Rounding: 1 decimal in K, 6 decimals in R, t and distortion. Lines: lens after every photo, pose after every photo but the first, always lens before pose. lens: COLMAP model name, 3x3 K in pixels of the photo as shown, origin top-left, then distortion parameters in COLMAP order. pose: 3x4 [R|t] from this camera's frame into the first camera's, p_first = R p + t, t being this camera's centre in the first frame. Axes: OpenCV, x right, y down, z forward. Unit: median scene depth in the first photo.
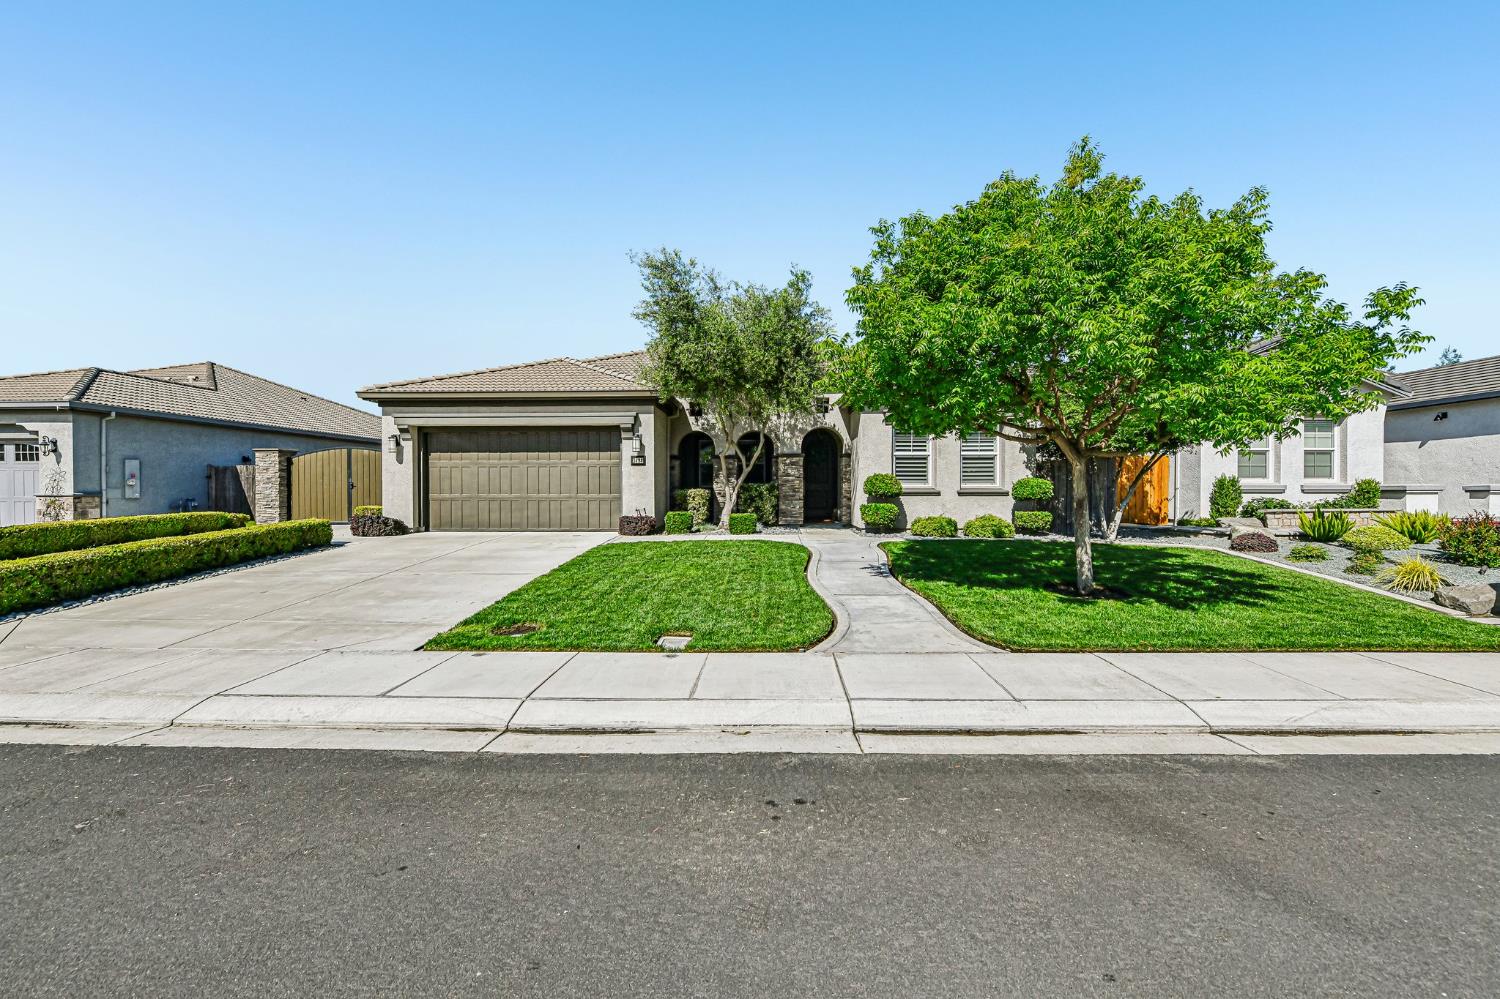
lens RADIAL K [[606.4, 0, 753.9], [0, 606.4, 491.5], [0, 0, 1]] dist [-0.008119, -0.000801]
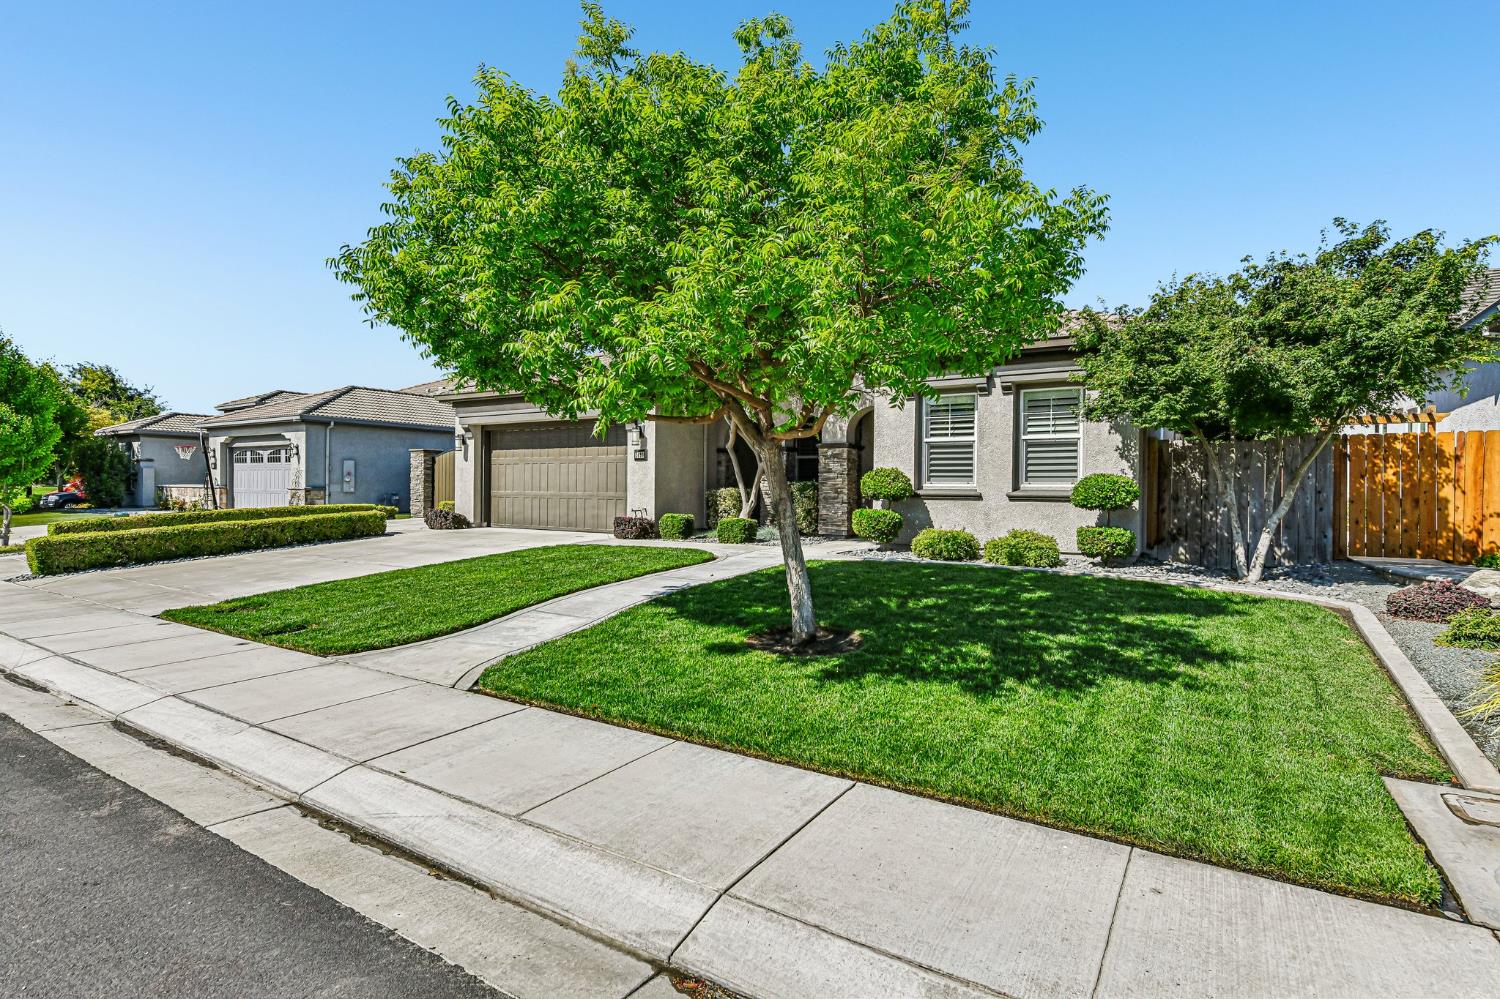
lens RADIAL K [[745.9, 0, 752.3], [0, 745.9, 492.3], [0, 0, 1]] dist [-0.007780, -0.000678]
pose [[0.857381, 0.010992, -0.514565, 0.503763], [-0.011892, 0.999928, 0.001544, 0.000033], [0.514545, 0.004796, 0.857450, 0.142854]]
